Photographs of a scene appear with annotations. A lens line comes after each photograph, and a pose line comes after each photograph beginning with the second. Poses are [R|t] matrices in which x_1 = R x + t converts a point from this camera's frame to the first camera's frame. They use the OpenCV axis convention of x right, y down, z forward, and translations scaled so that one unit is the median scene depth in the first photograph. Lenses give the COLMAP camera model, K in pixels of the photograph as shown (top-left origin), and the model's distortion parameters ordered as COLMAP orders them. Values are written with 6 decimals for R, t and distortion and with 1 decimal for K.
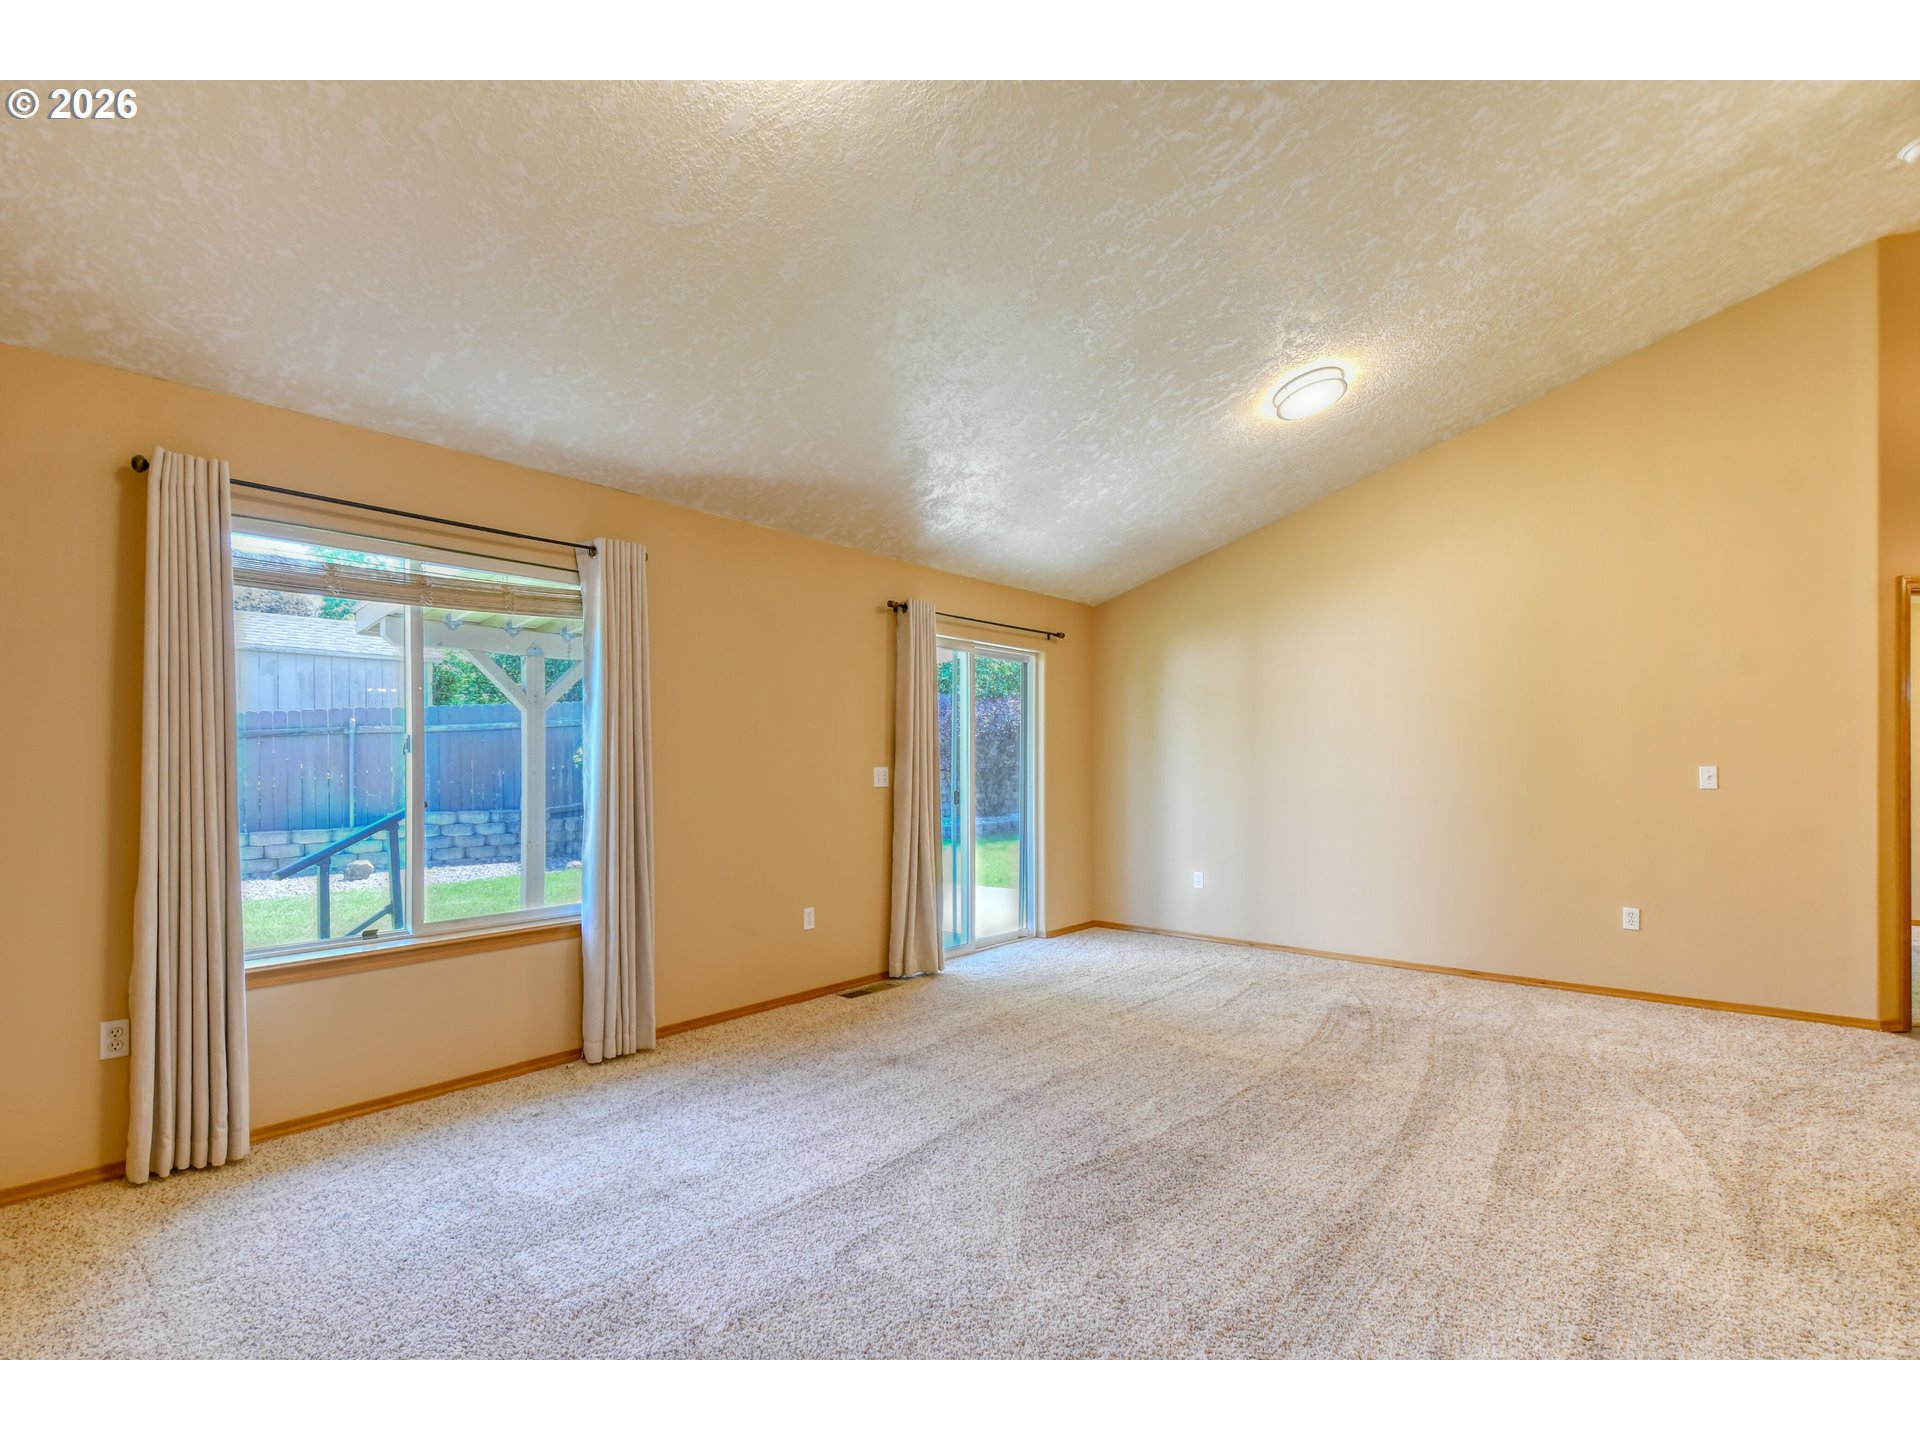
lens RADIAL K [[944.8, 0, 964.2], [0, 944.8, 767.9], [0, 0, 1]] dist [0.000362, -0.014837]
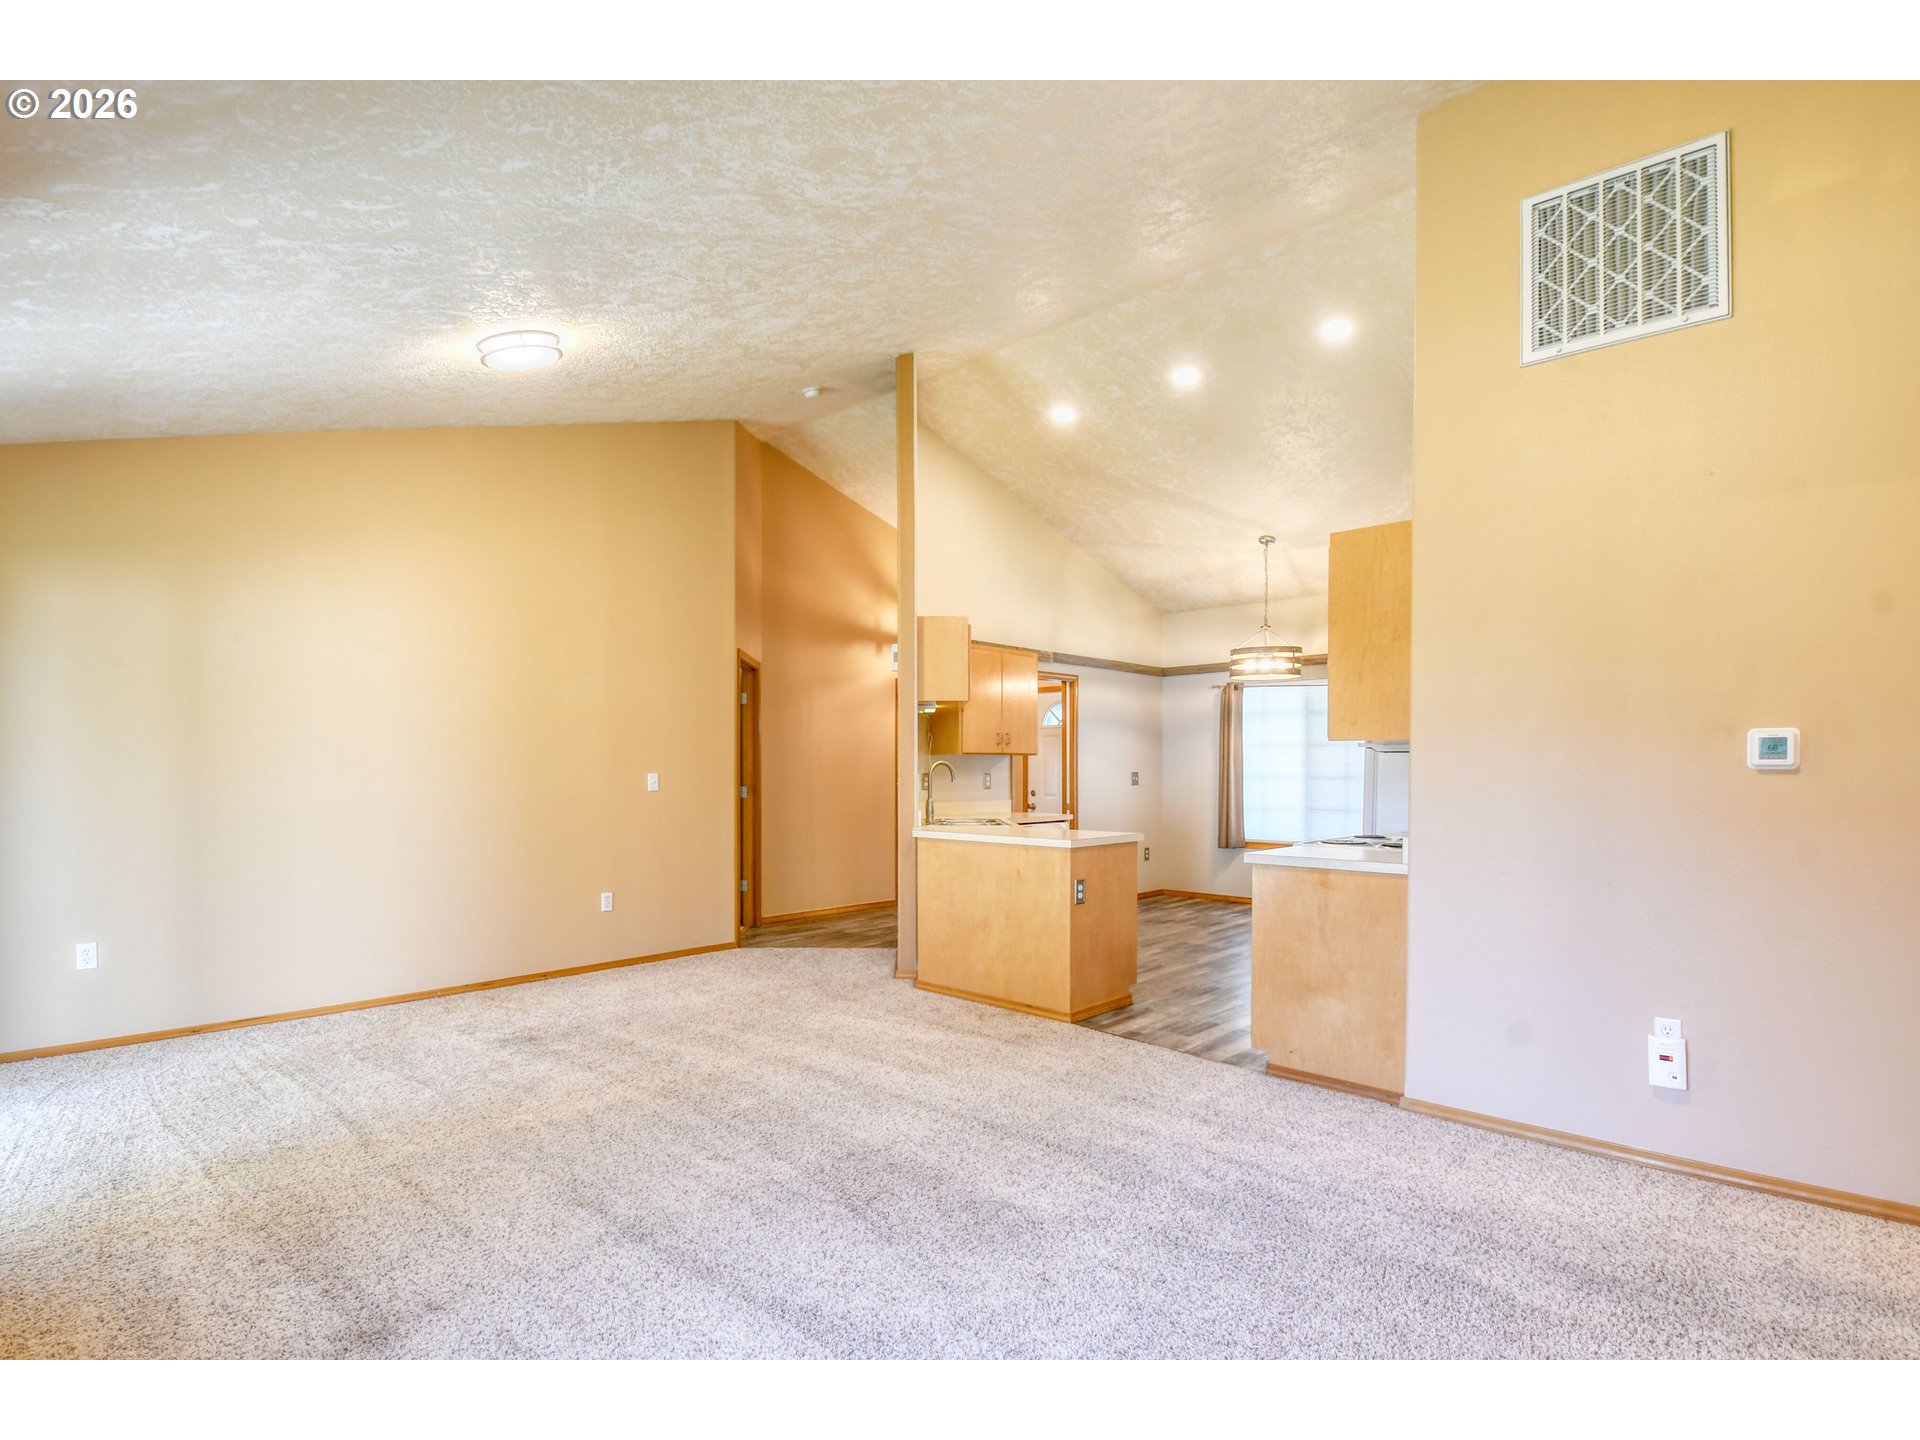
lens RADIAL K [[944.8, 0, 964.2], [0, 944.8, 767.9], [0, 0, 1]] dist [0.000362, -0.014837]
pose [[0.007992, 0.007208, 0.999942, -0.379795], [0.001959, 0.999972, -0.007224, 0.000958], [-0.999966, 0.002016, 0.007977, 0.430287]]
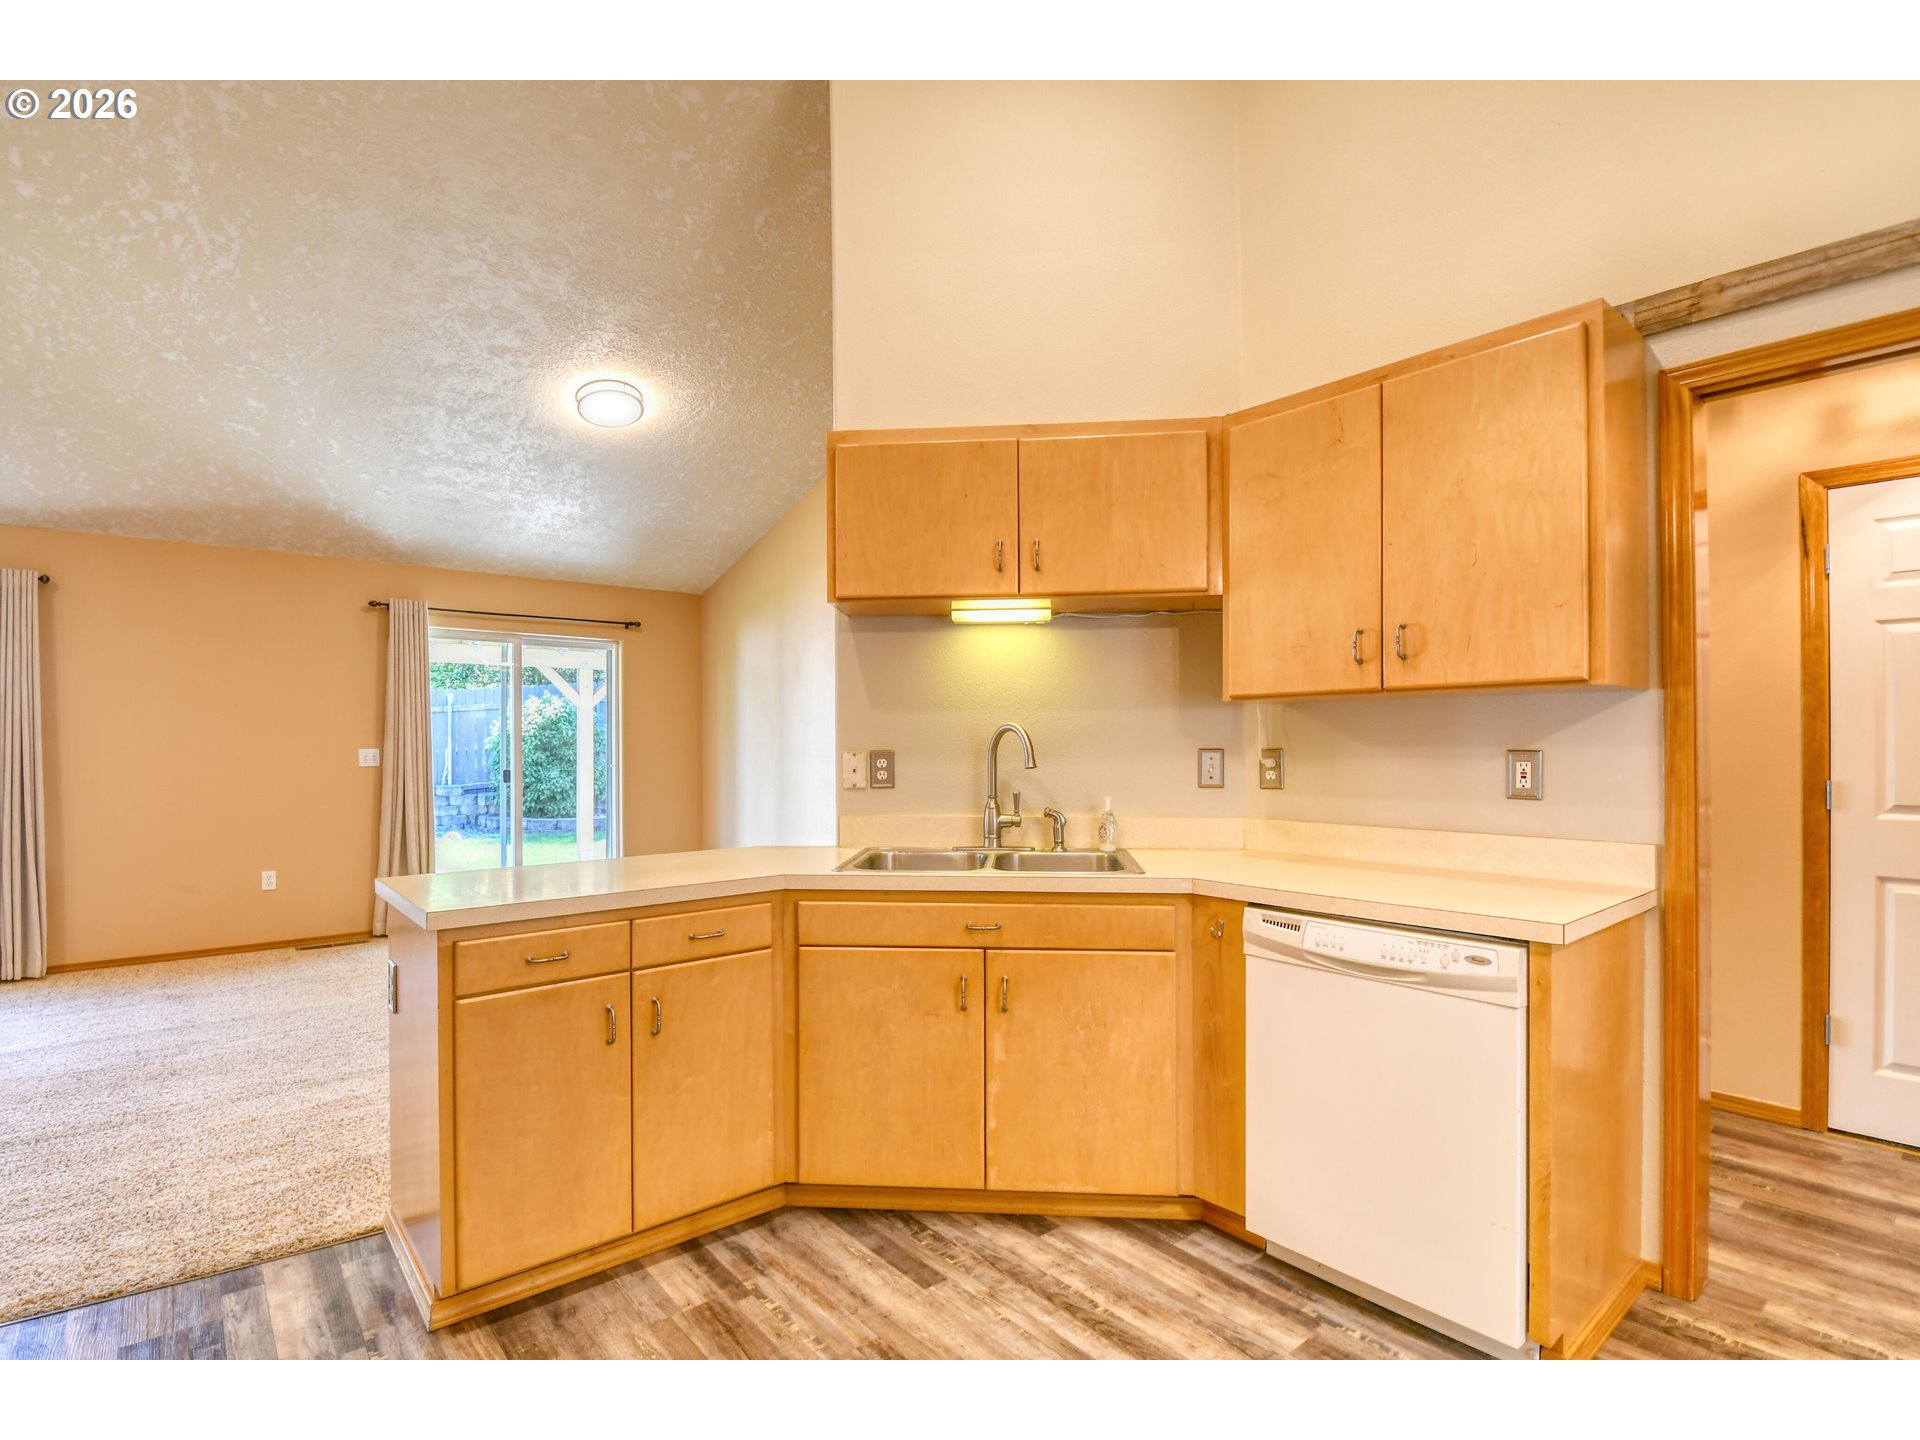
lens RADIAL K [[972.7, 0, 954.6], [0, 972.7, 741.5], [0, 0, 1]] dist [-0.000351, -0.016602]
pose [[0.985362, -0.002904, -0.170450, 0.709524], [0.002393, 0.999992, -0.003205, -0.003725], [0.170458, 0.002750, 0.985361, -0.019762]]
